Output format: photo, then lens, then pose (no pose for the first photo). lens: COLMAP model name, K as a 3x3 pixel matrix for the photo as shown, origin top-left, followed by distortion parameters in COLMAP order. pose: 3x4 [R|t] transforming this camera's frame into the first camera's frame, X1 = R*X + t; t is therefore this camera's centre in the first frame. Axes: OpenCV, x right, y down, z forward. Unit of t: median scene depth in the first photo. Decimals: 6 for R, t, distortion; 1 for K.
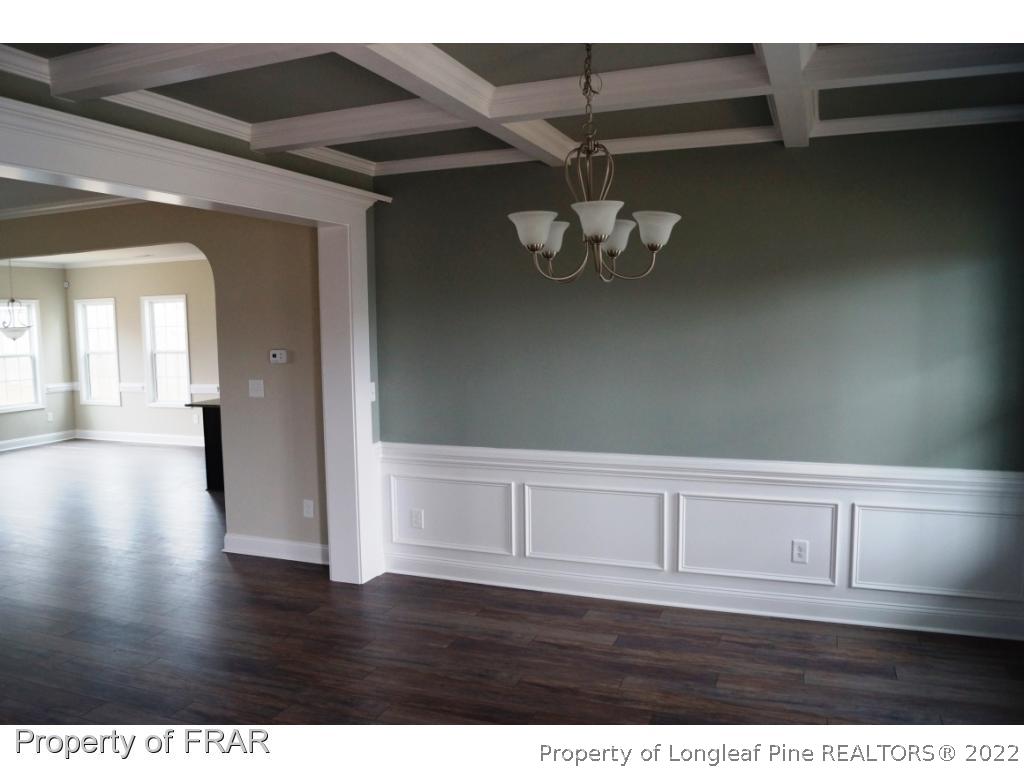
lens RADIAL K [[797.0, 0, 504.5], [0, 797.0, 398.0], [0, 0, 1]] dist [-0.083920, 0.014137]
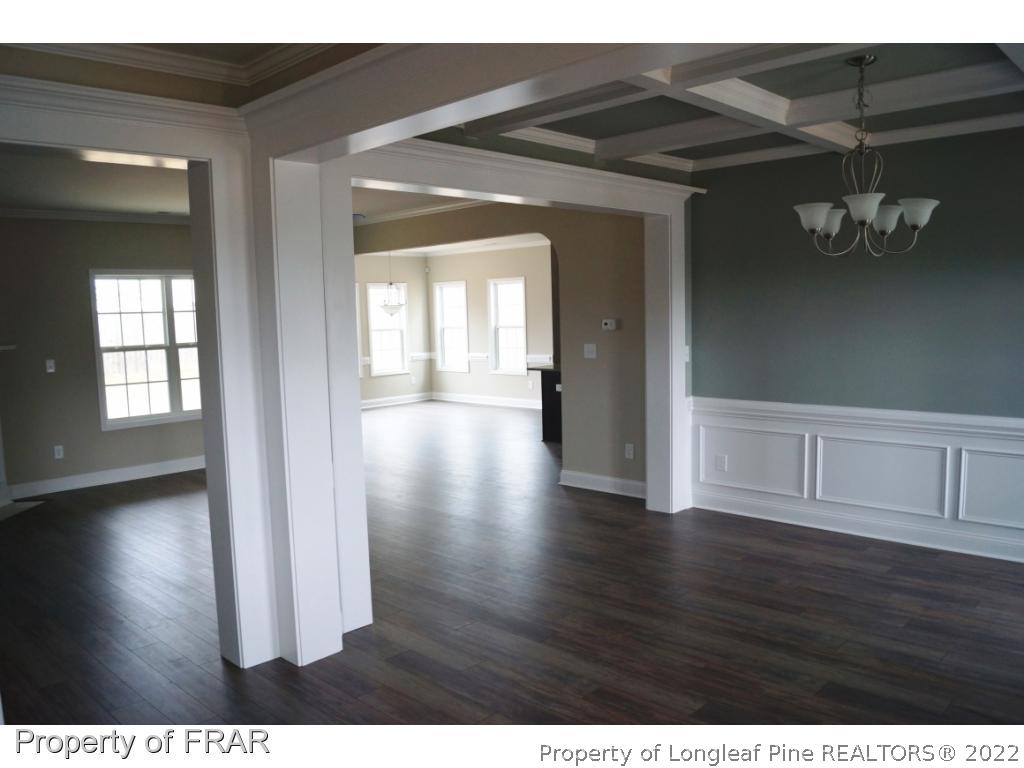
lens RADIAL K [[797.0, 0, 504.5], [0, 797.0, 398.0], [0, 0, 1]] dist [-0.083920, 0.014137]
pose [[0.924500, 0.032792, -0.379768, 0.039340], [-0.024208, 0.999333, 0.027358, 0.036169], [0.380411, -0.016099, 0.924677, -0.227607]]
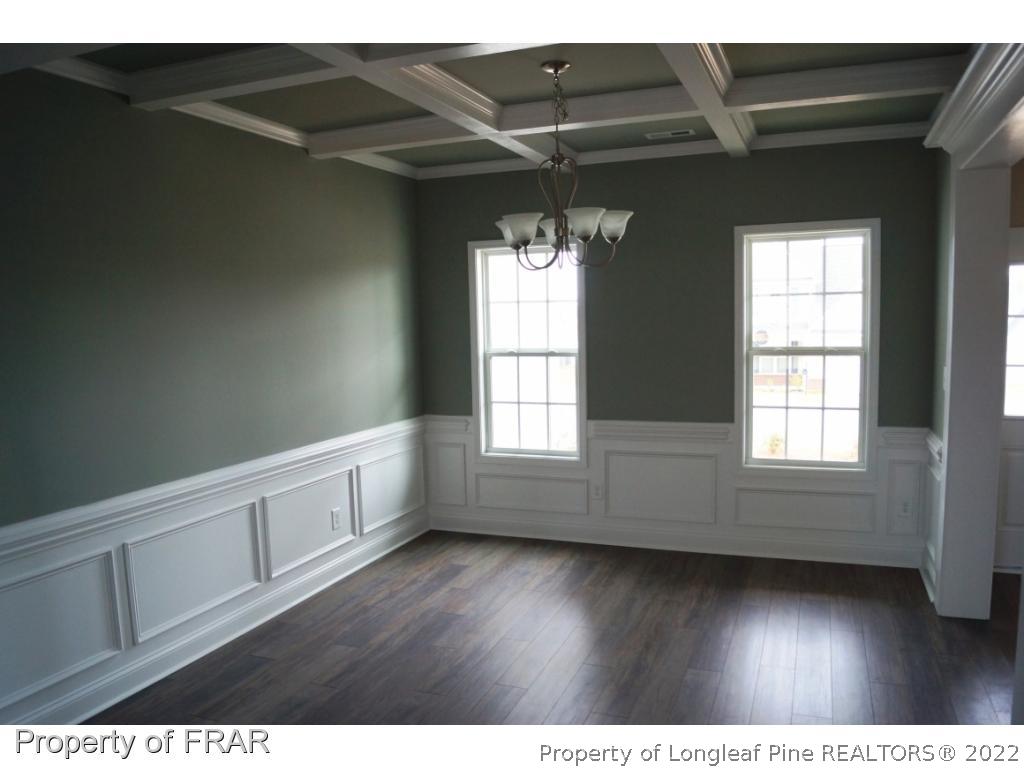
lens RADIAL K [[797.0, 0, 504.5], [0, 797.0, 398.0], [0, 0, 1]] dist [-0.083920, 0.014137]
pose [[0.004068, -0.092945, 0.995663, -0.696814], [0.115061, 0.989102, 0.091862, -0.050718], [-0.993350, 0.114188, 0.014718, 0.675211]]
